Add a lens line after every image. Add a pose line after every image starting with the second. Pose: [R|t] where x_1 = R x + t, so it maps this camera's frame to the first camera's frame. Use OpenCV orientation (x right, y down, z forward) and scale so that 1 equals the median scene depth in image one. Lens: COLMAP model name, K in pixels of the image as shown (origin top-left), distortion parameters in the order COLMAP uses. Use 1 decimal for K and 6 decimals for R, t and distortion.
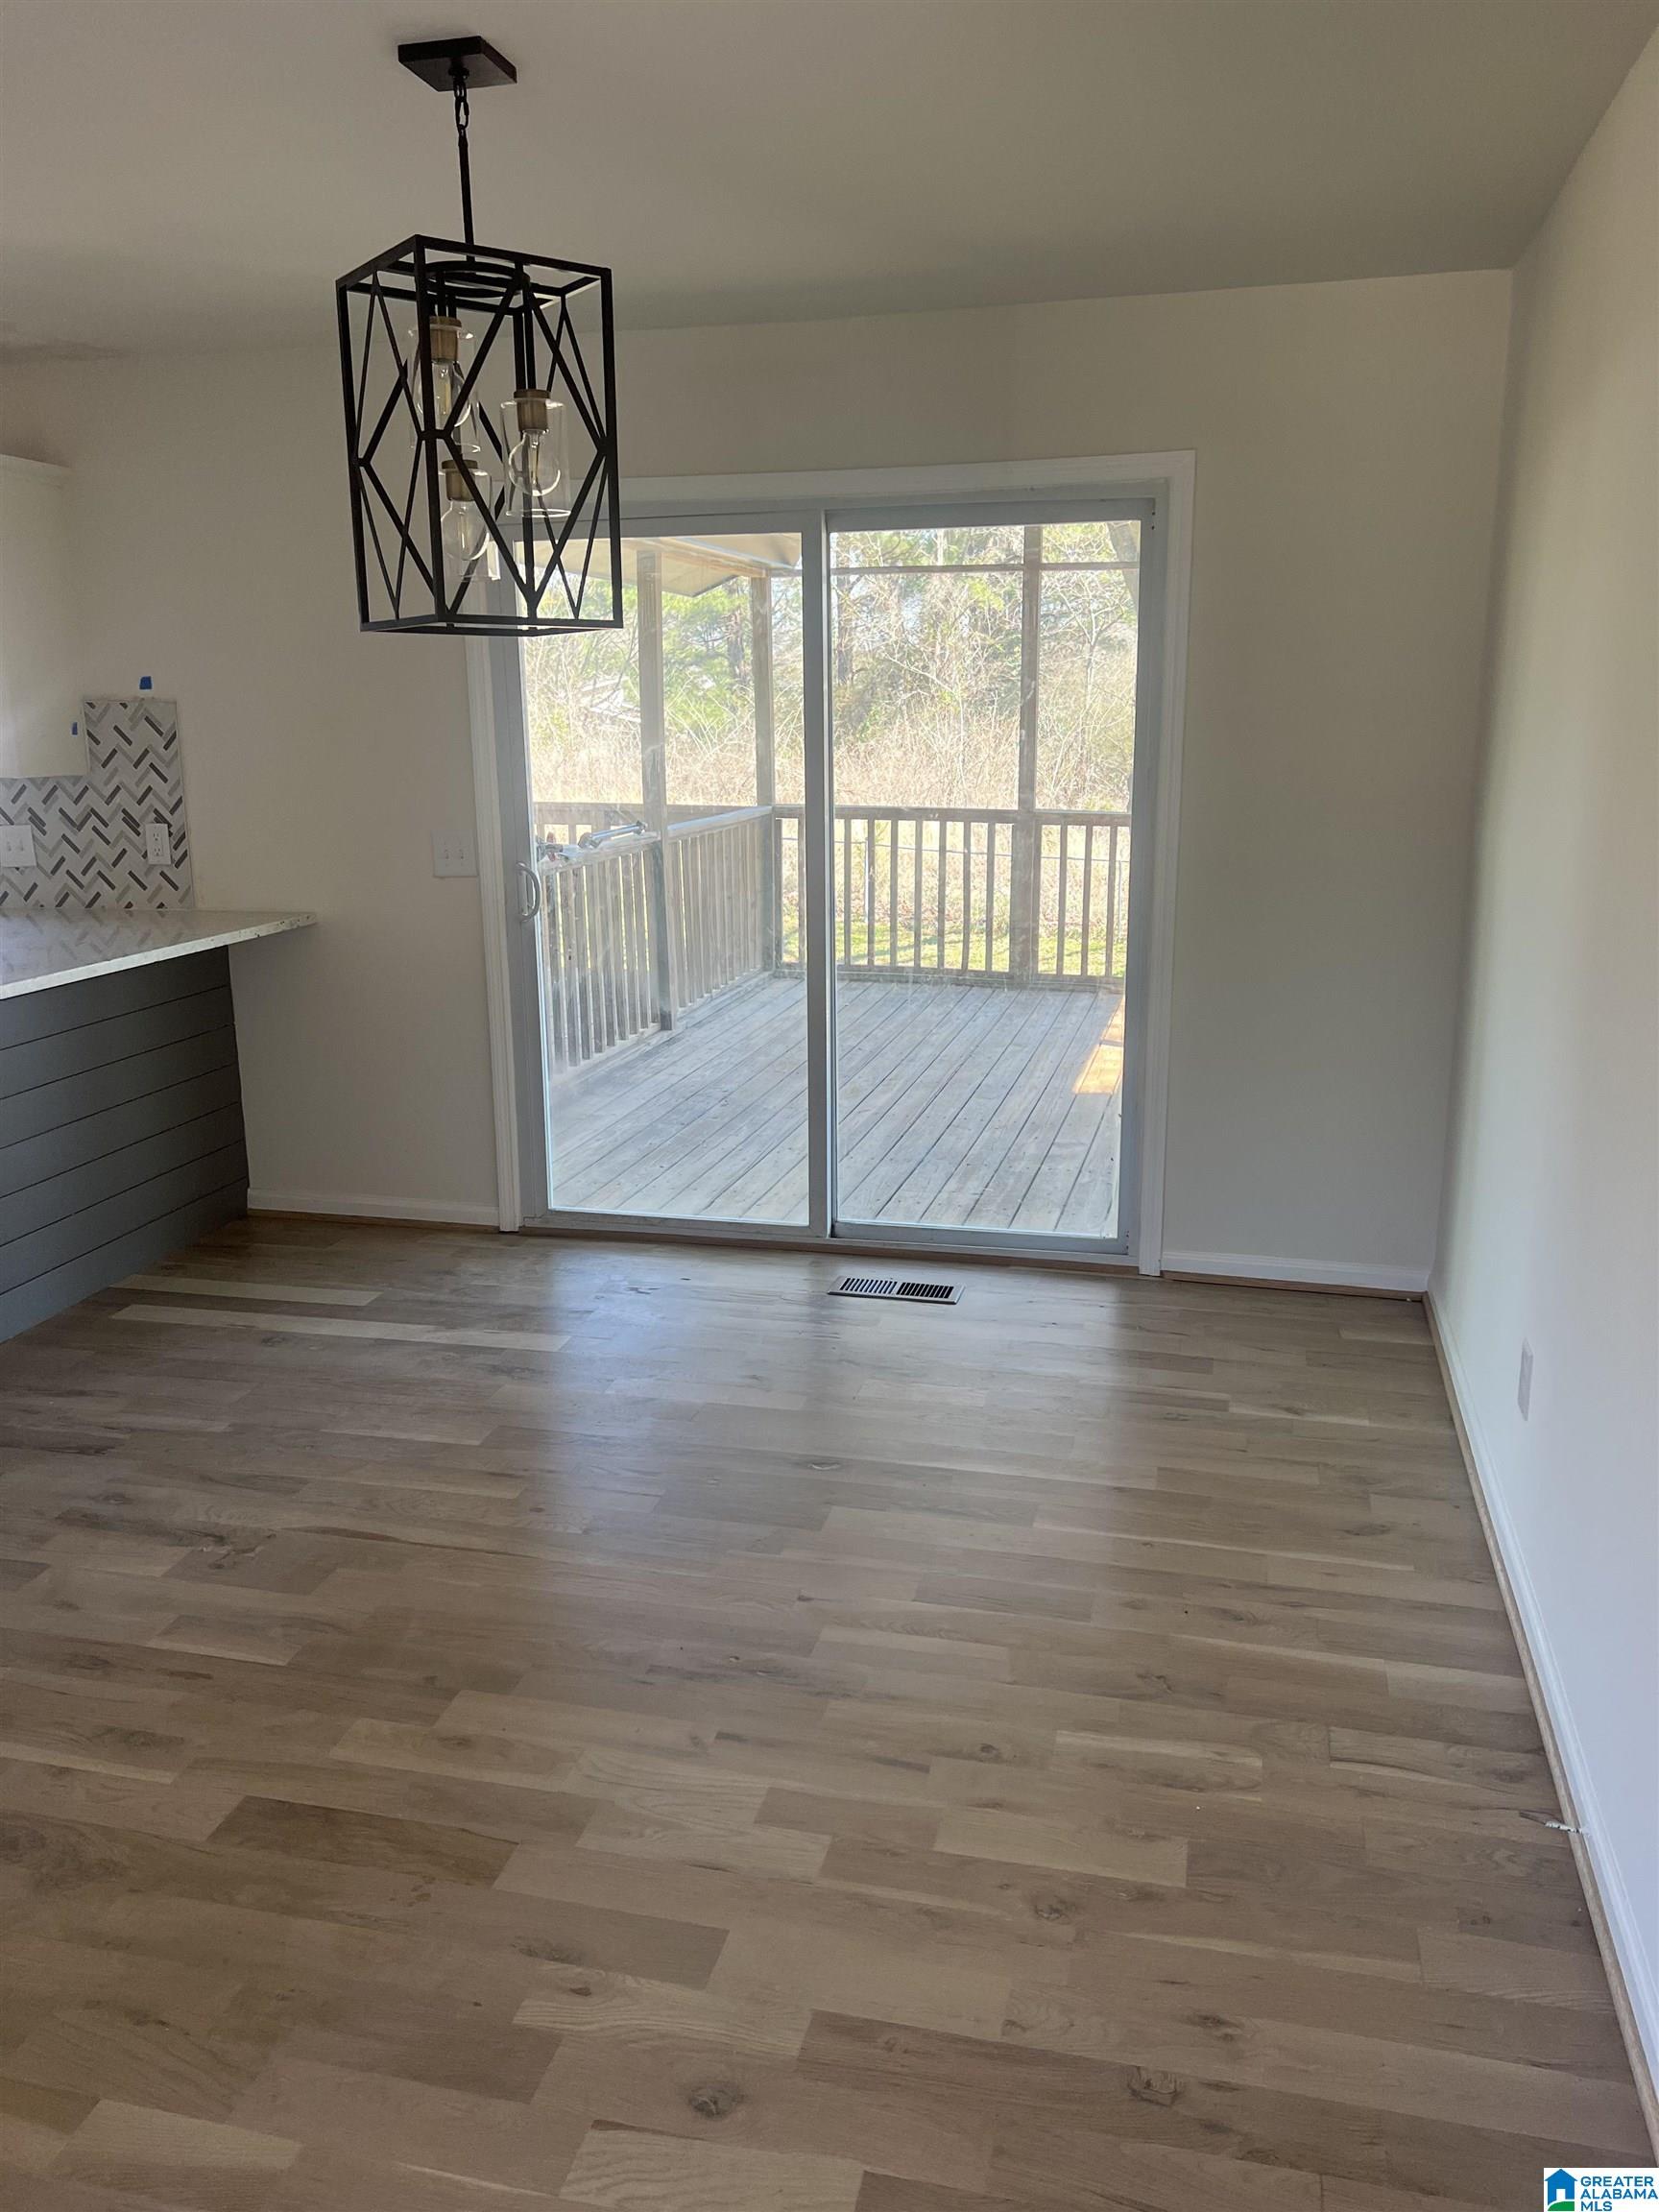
lens RADIAL K [[1688.0, 0, 824.0], [0, 1688.0, 1111.3], [0, 0, 1]] dist [0.025085, -0.015212]
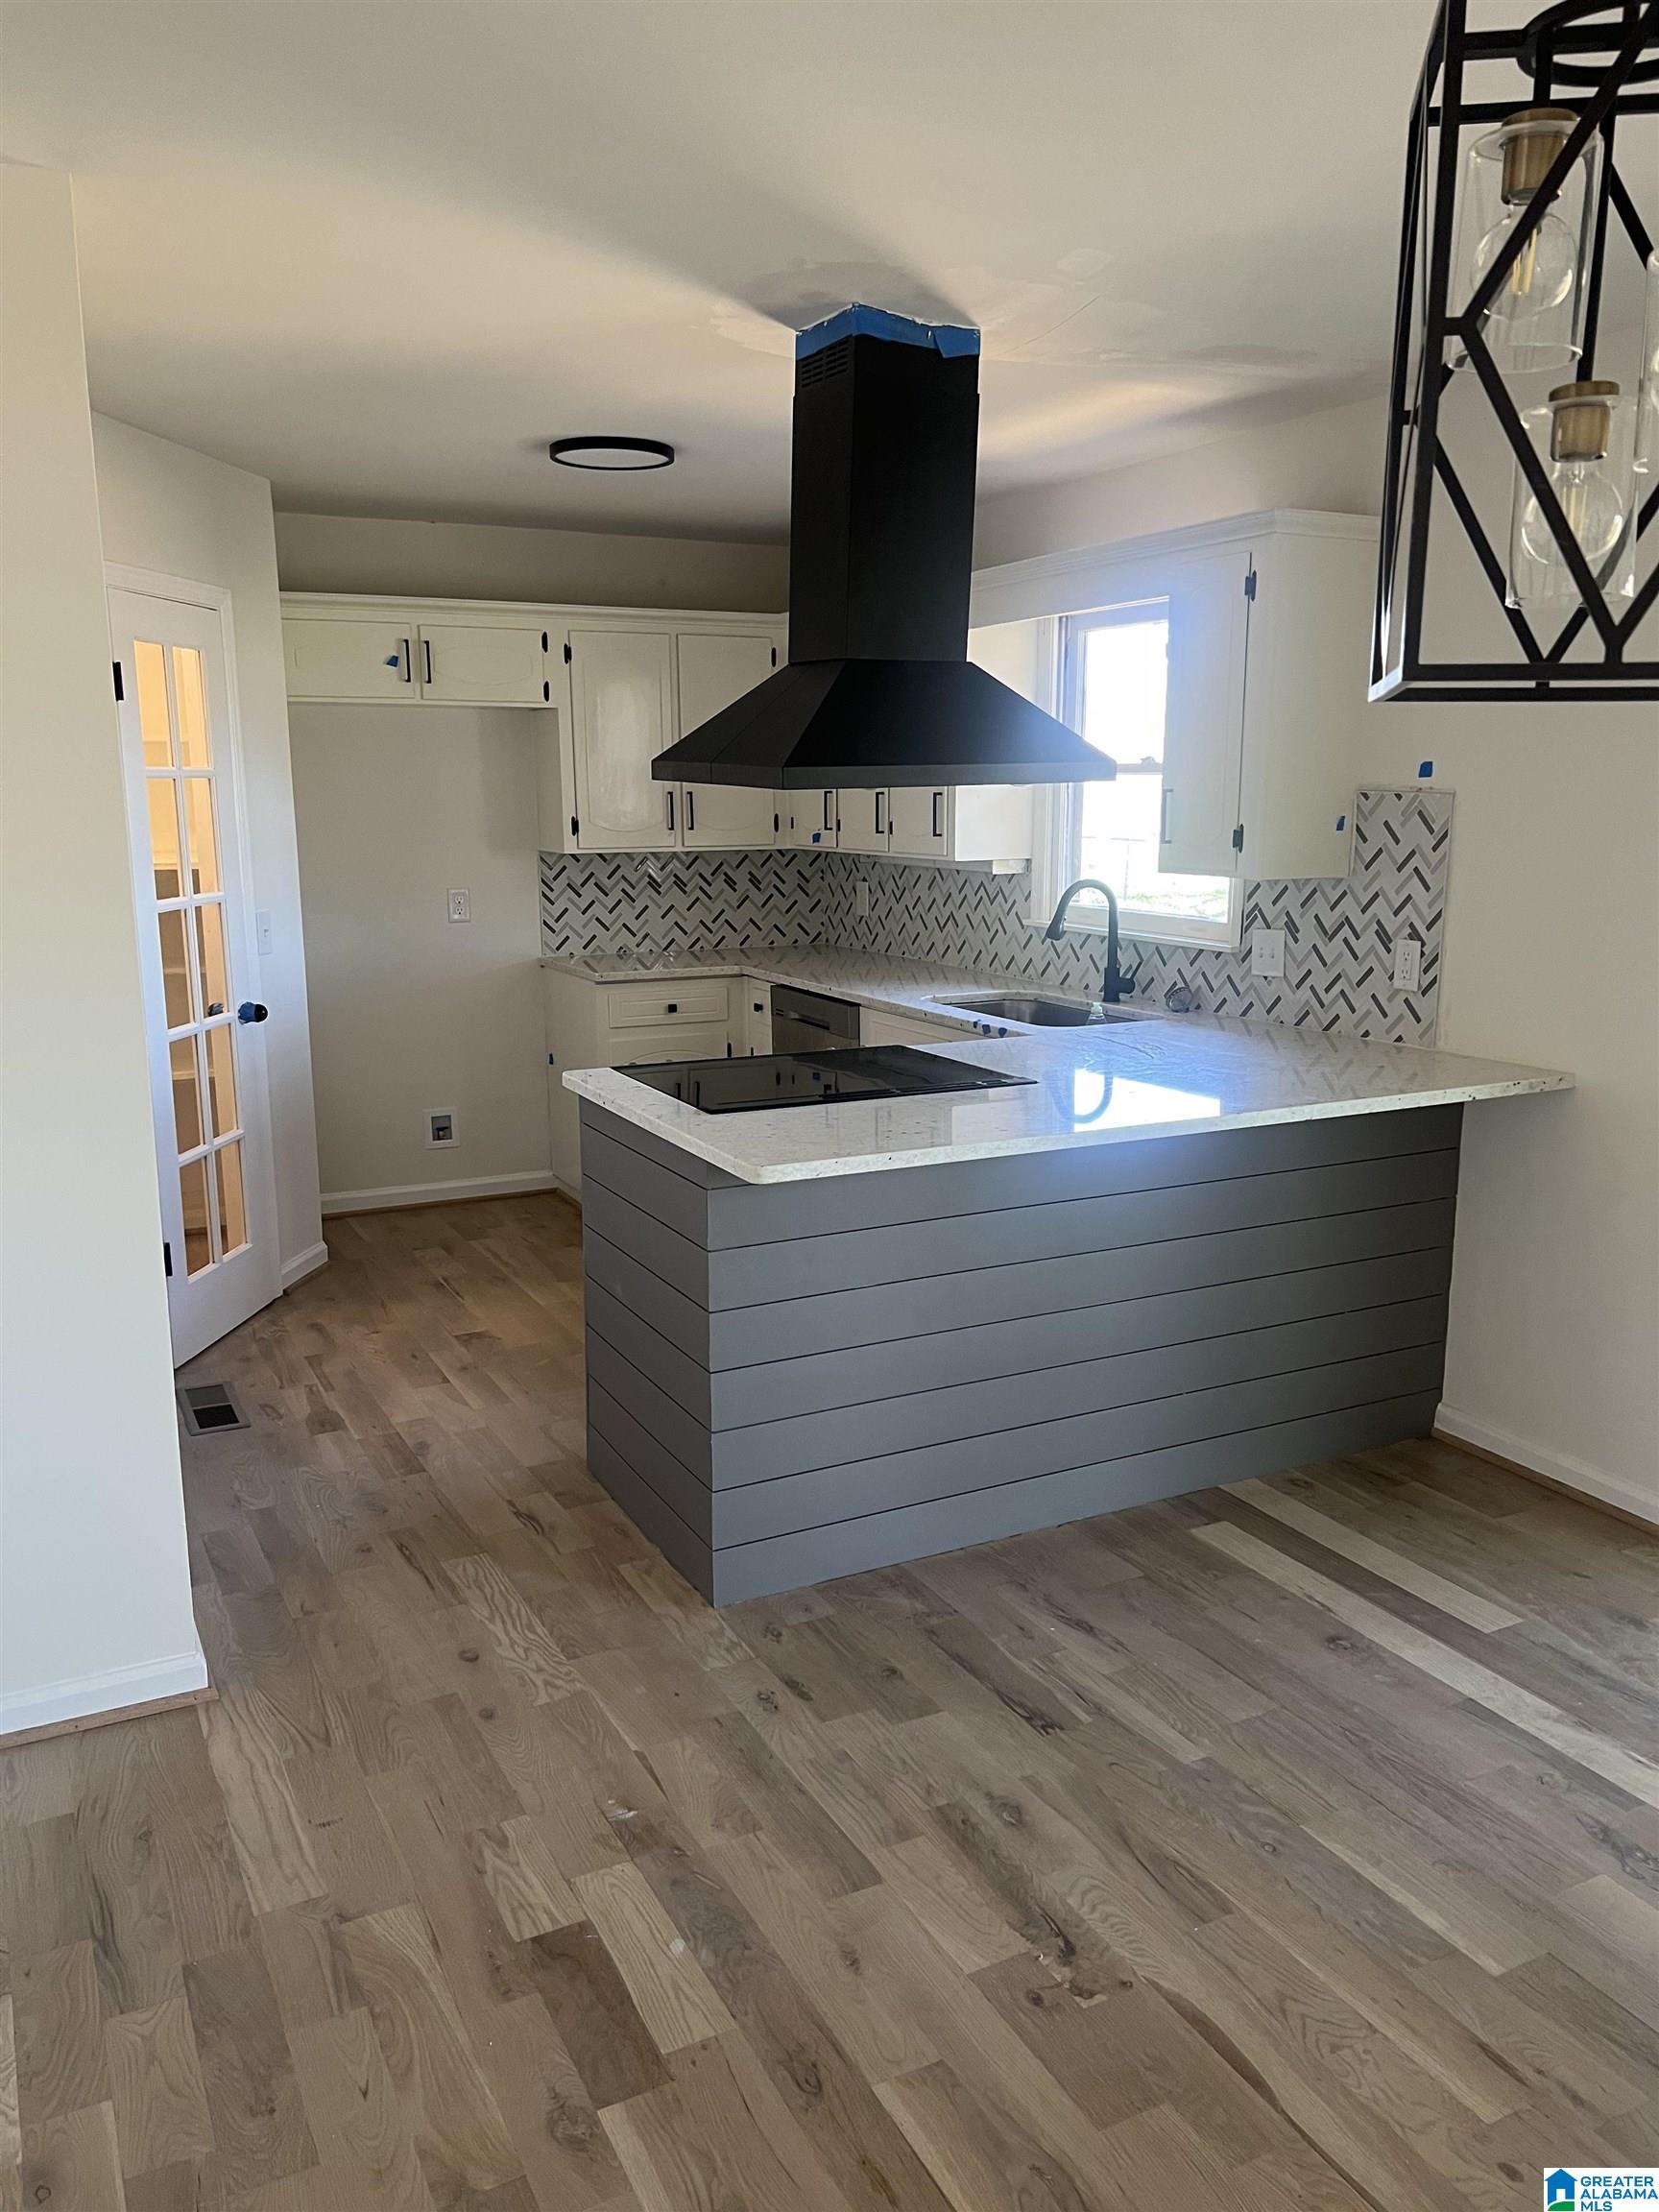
lens RADIAL K [[1688.0, 0, 813.0], [0, 1688.0, 1112.9], [0, 0, 1]] dist [0.025085, -0.015212]
pose [[0.652183, 0.151331, -0.742803, 0.037428], [-0.178672, 0.982952, 0.043381, -0.072336], [0.736705, 0.104426, 0.668103, 0.252802]]
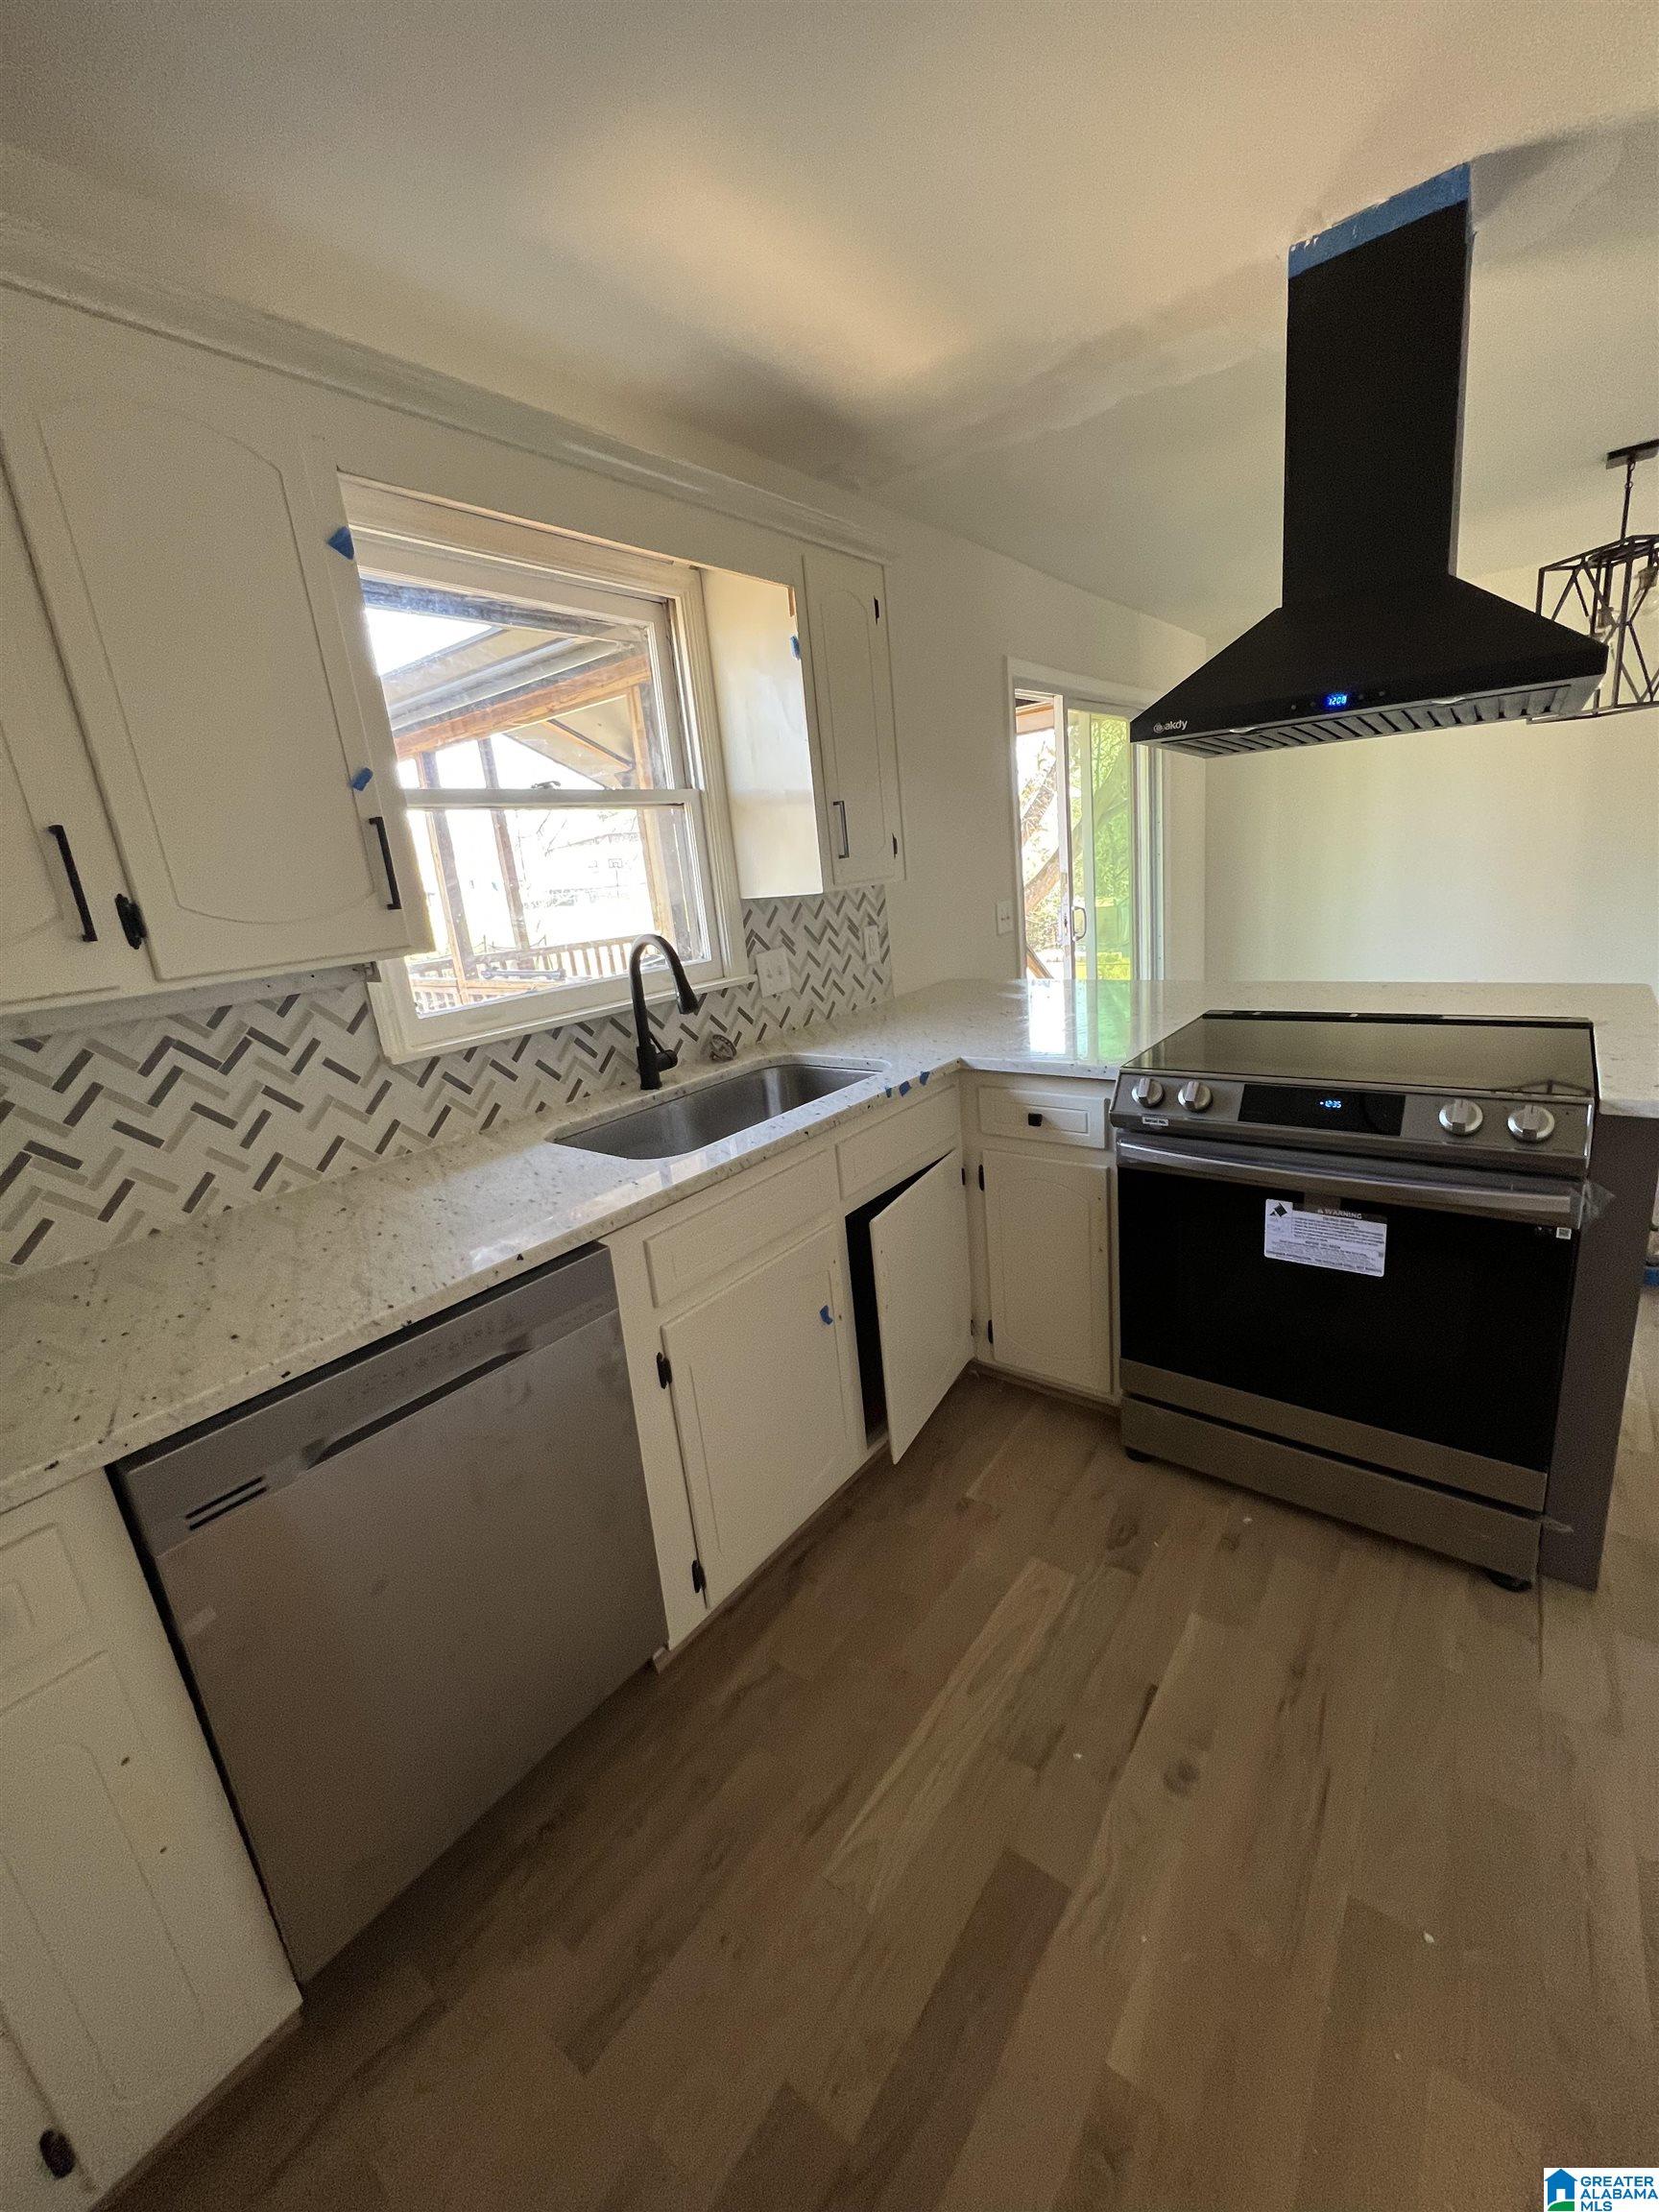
lens RADIAL K [[884.1, 0, 844.9], [0, 884.1, 1099.2], [0, 0, 1]] dist [0.000699, -0.000411]
pose [[0.391817, -0.269843, 0.879582, -0.943110], [0.300470, 0.941132, 0.154879, -0.158521], [-0.869596, 0.203604, 0.449832, 0.780028]]
